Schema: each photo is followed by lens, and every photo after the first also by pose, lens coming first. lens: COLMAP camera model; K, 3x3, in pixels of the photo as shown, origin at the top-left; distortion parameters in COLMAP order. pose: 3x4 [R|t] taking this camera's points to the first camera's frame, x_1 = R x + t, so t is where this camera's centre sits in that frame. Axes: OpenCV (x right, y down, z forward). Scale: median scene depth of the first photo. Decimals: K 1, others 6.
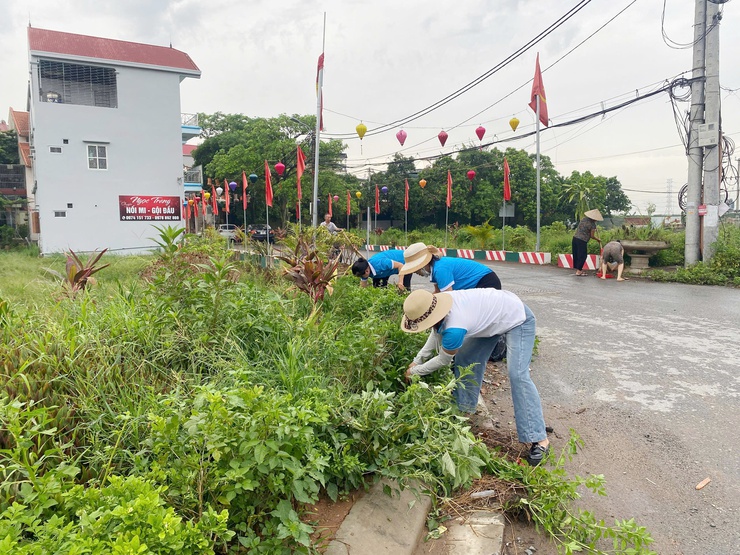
lens RADIAL K [[555.4, 0, 377.8], [0, 555.4, 286.0], [0, 0, 1]] dist [0.032124, -0.006733]
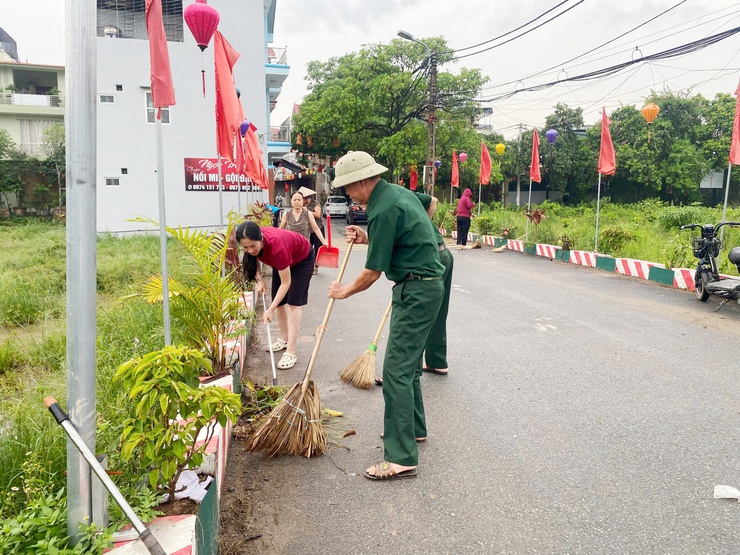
lens RADIAL K [[556.0, 0, 370.0], [0, 556.0, 277.5], [0, 0, 1]] dist [0.031206, -0.003535]
pose [[0.963762, 0.049548, -0.262121, -0.004871], [-0.039499, 0.998274, 0.043470, -0.038878], [0.263822, -0.031541, 0.964055, 0.304622]]
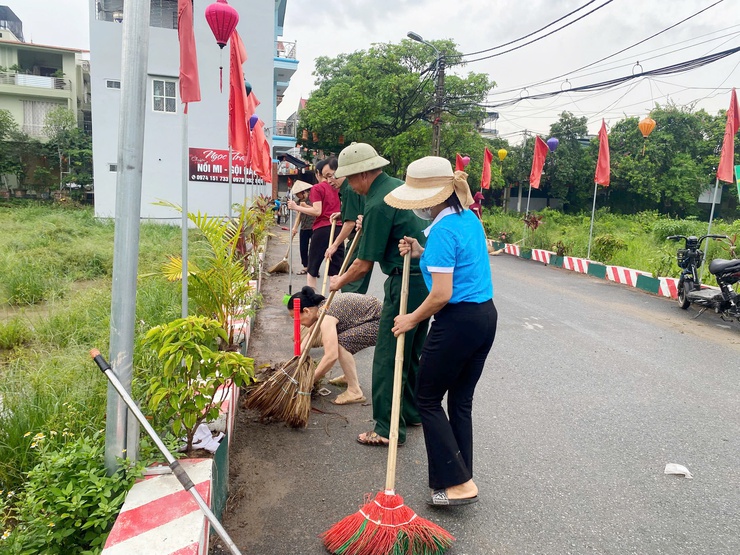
lens RADIAL K [[555.4, 0, 377.8], [0, 555.4, 286.0], [0, 0, 1]] dist [0.032124, -0.006733]
pose [[0.964565, 0.097385, -0.245216, -0.003039], [-0.085416, 0.994596, 0.059010, -0.037836], [0.249638, -0.035974, 0.967671, 0.297626]]
